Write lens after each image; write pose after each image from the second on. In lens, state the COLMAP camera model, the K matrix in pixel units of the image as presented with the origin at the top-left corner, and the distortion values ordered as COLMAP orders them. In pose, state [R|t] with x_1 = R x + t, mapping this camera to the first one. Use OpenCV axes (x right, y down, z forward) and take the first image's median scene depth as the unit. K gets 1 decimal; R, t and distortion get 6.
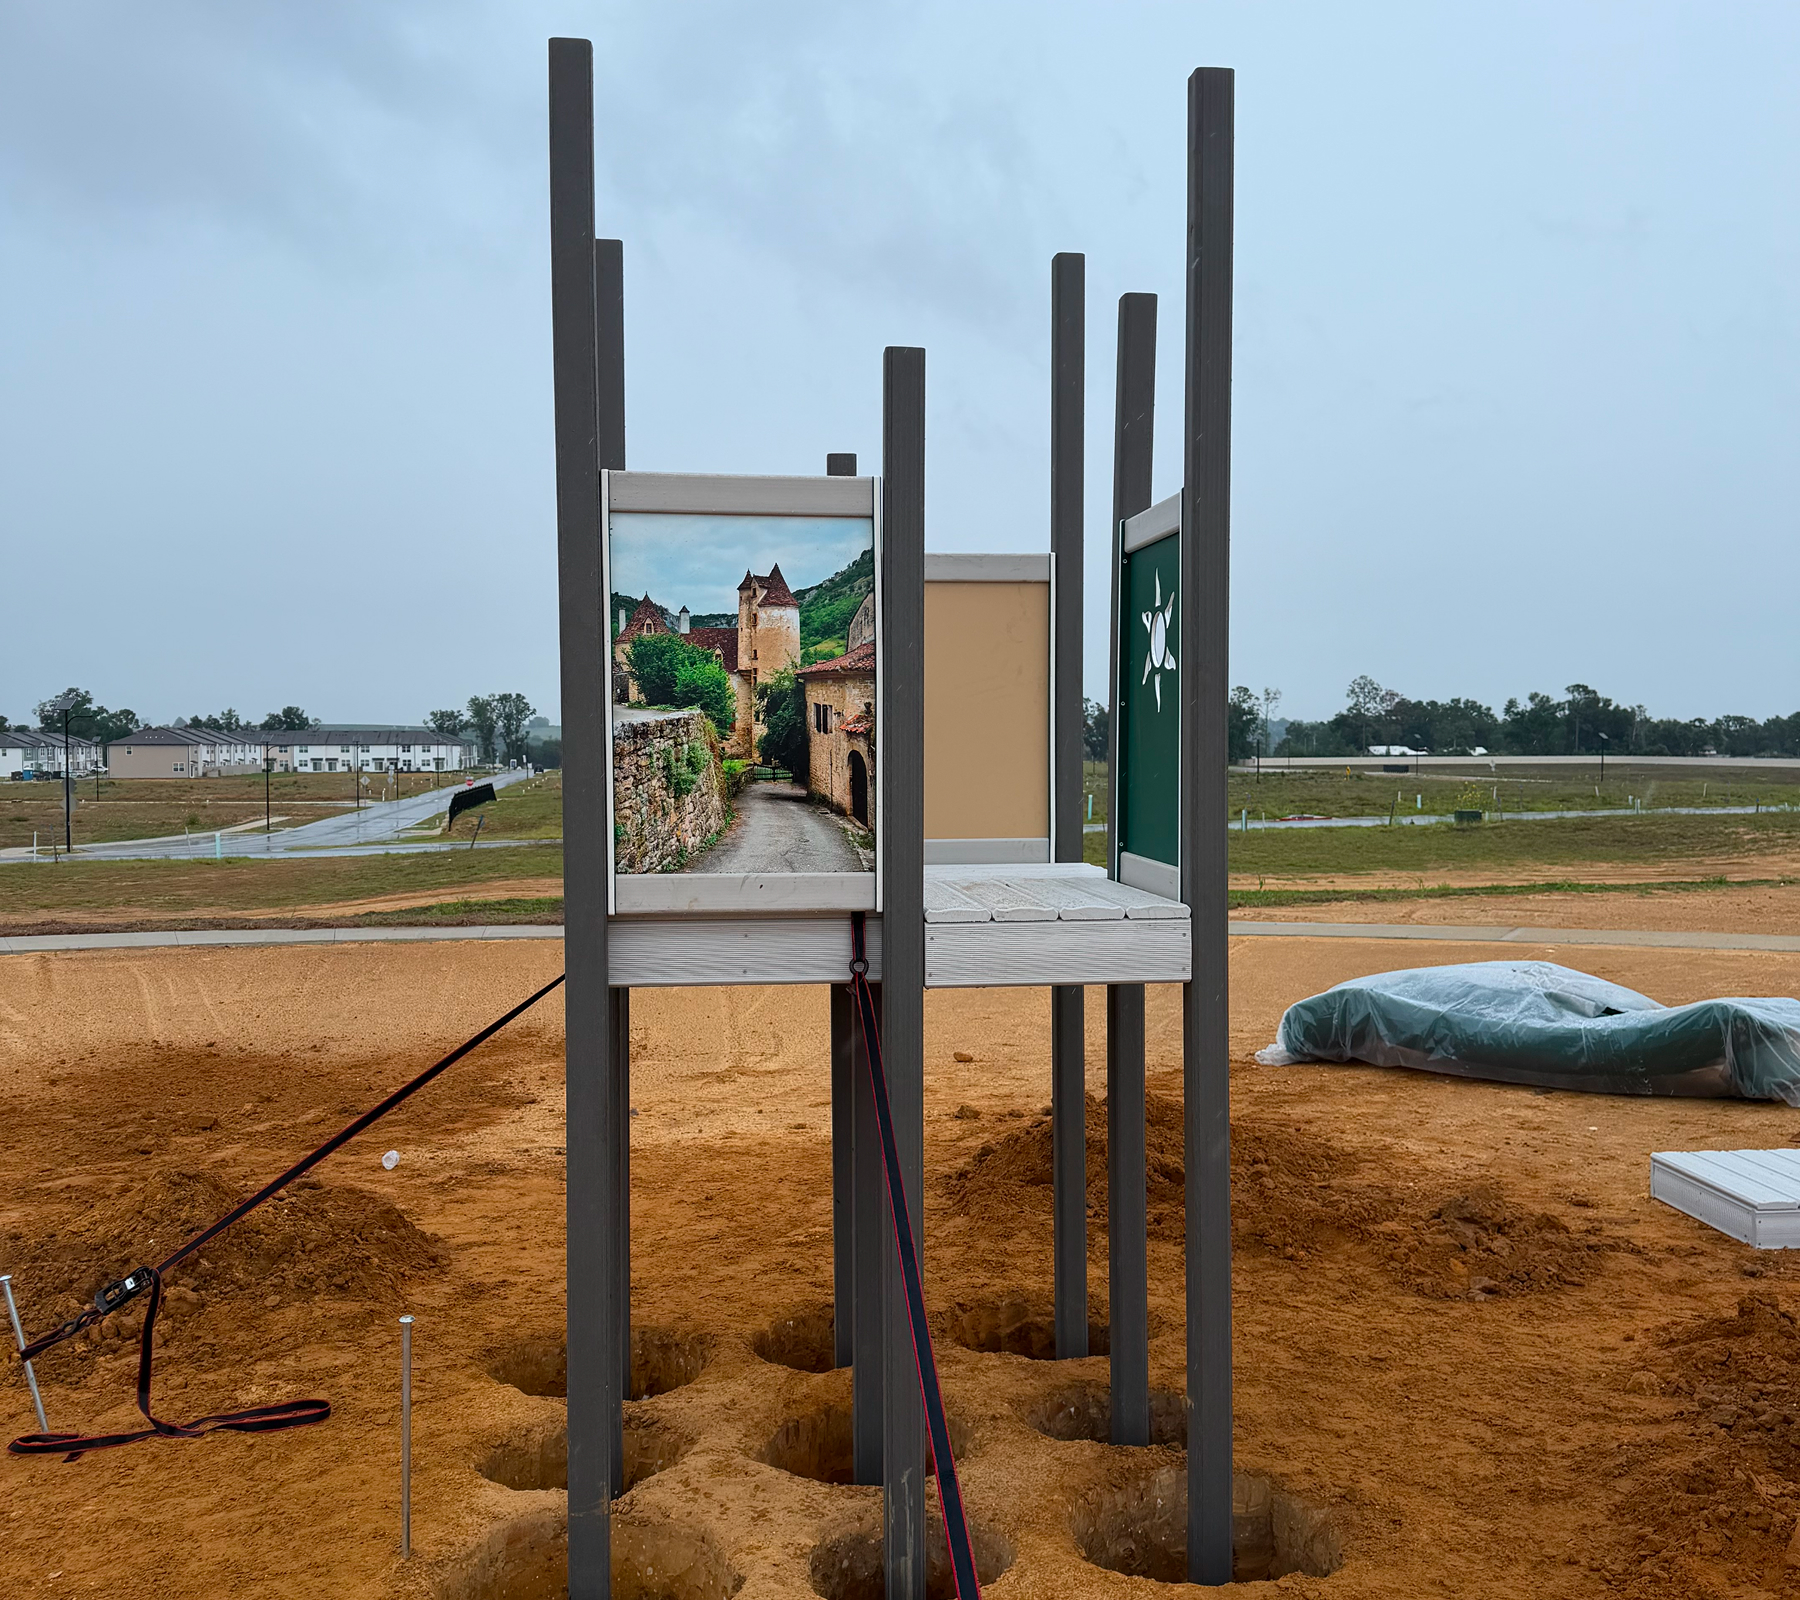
lens RADIAL K [[1642.5, 0, 900.0], [0, 1642.5, 800.0], [0, 0, 1]] dist [0.055427, -0.003334]
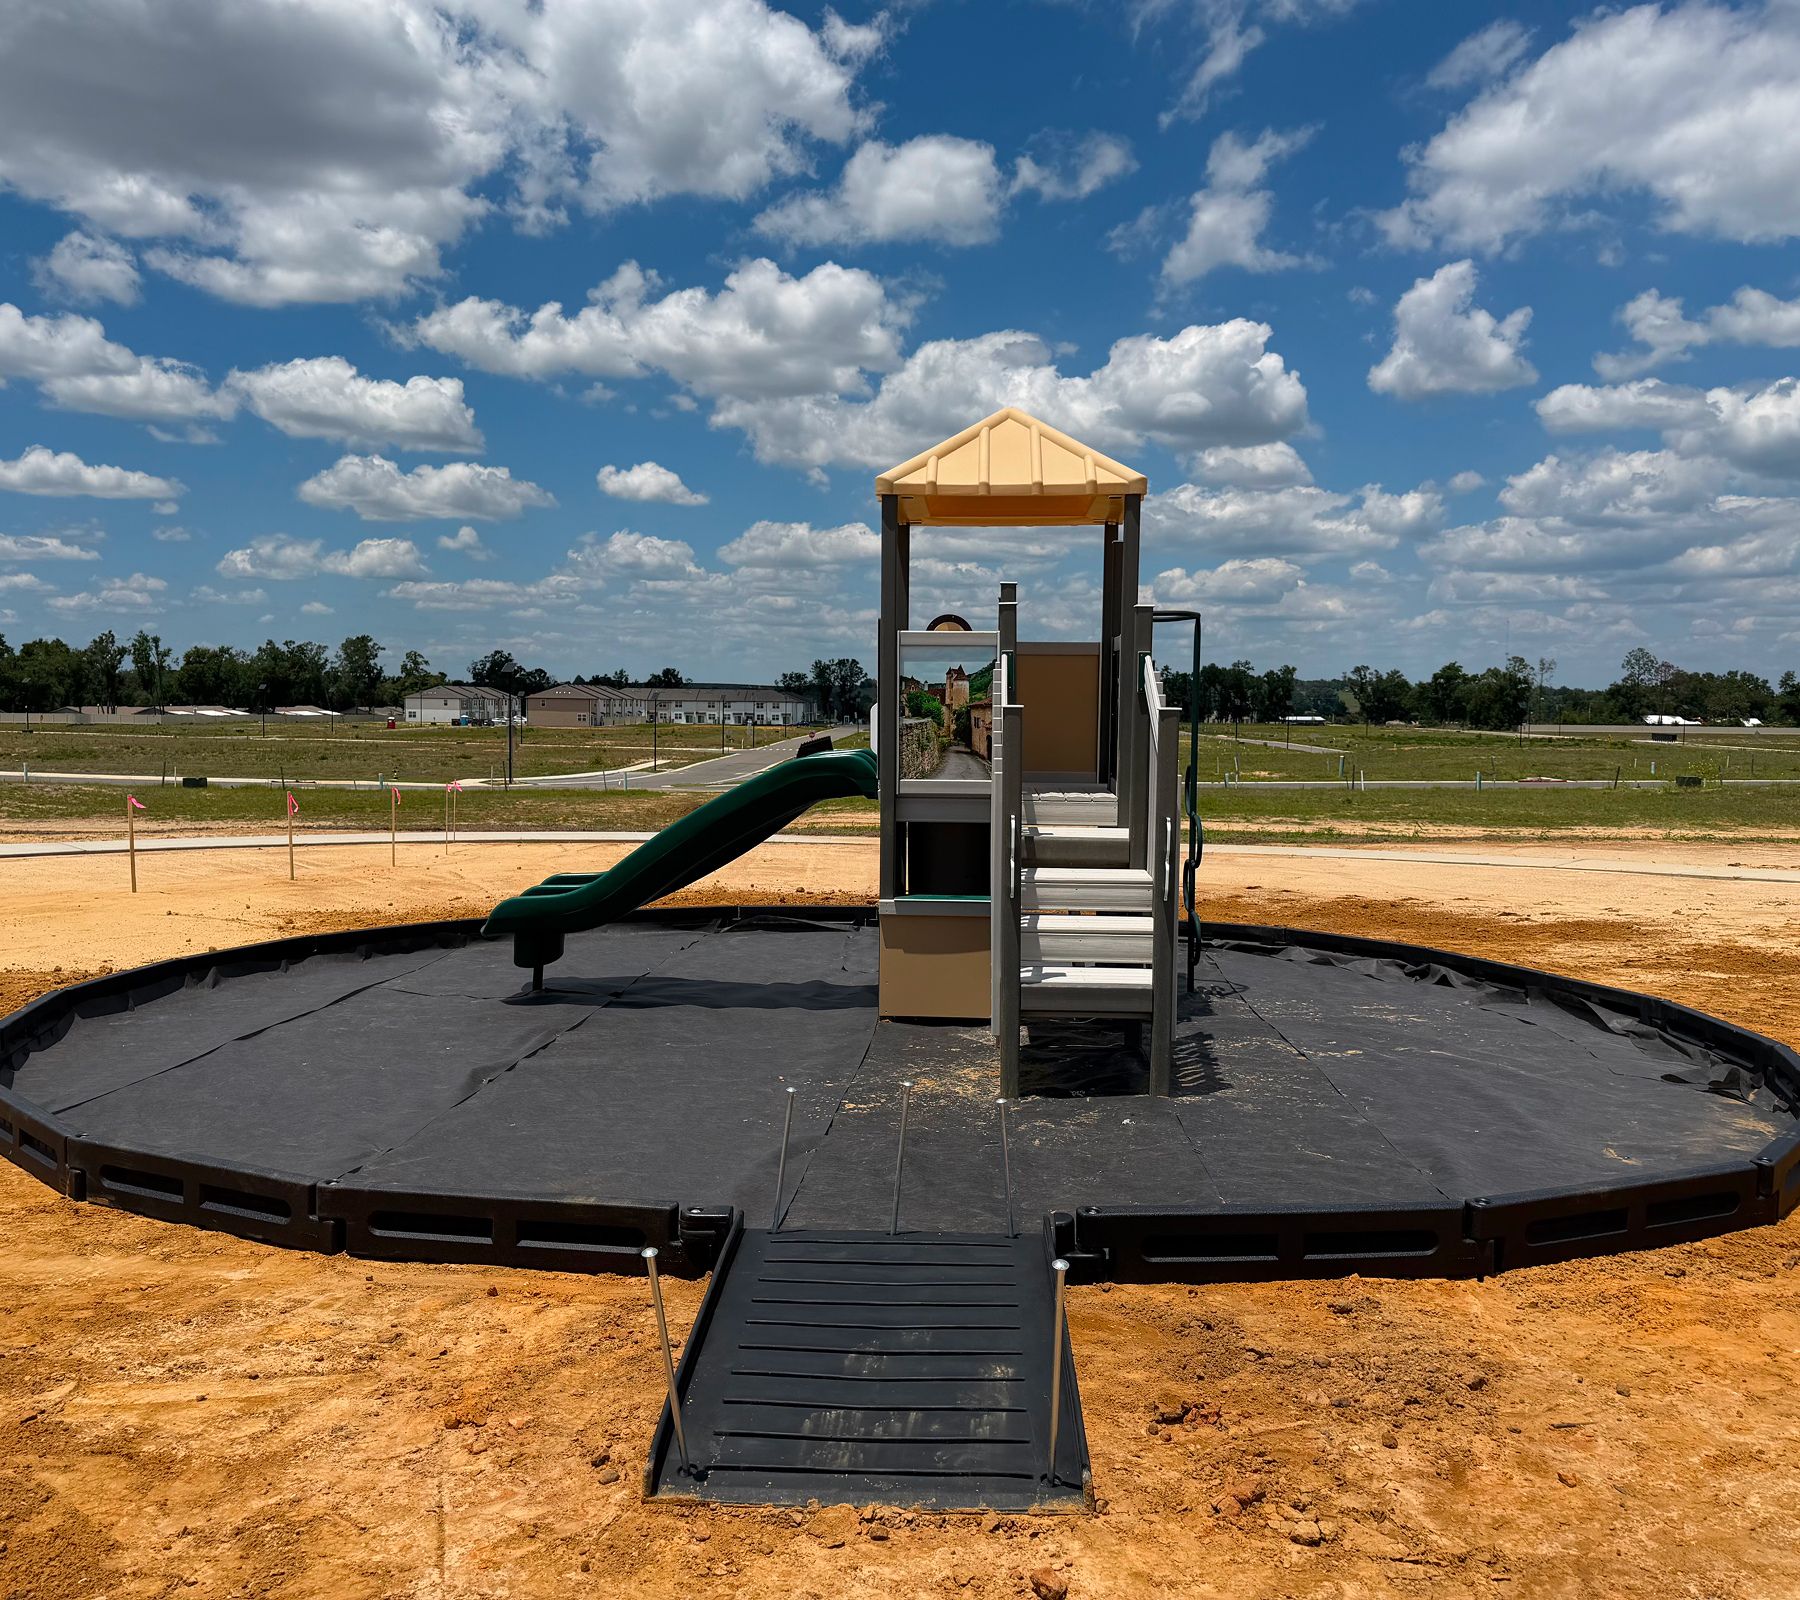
lens RADIAL K [[1642.5, 0, 900.0], [0, 1642.5, 800.0], [0, 0, 1]] dist [0.055427, -0.003334]
pose [[0.980669, 0.026739, -0.193839, 0.029379], [-0.021378, 0.999330, 0.029698, -0.000078], [0.194504, -0.024980, 0.980584, -0.137237]]
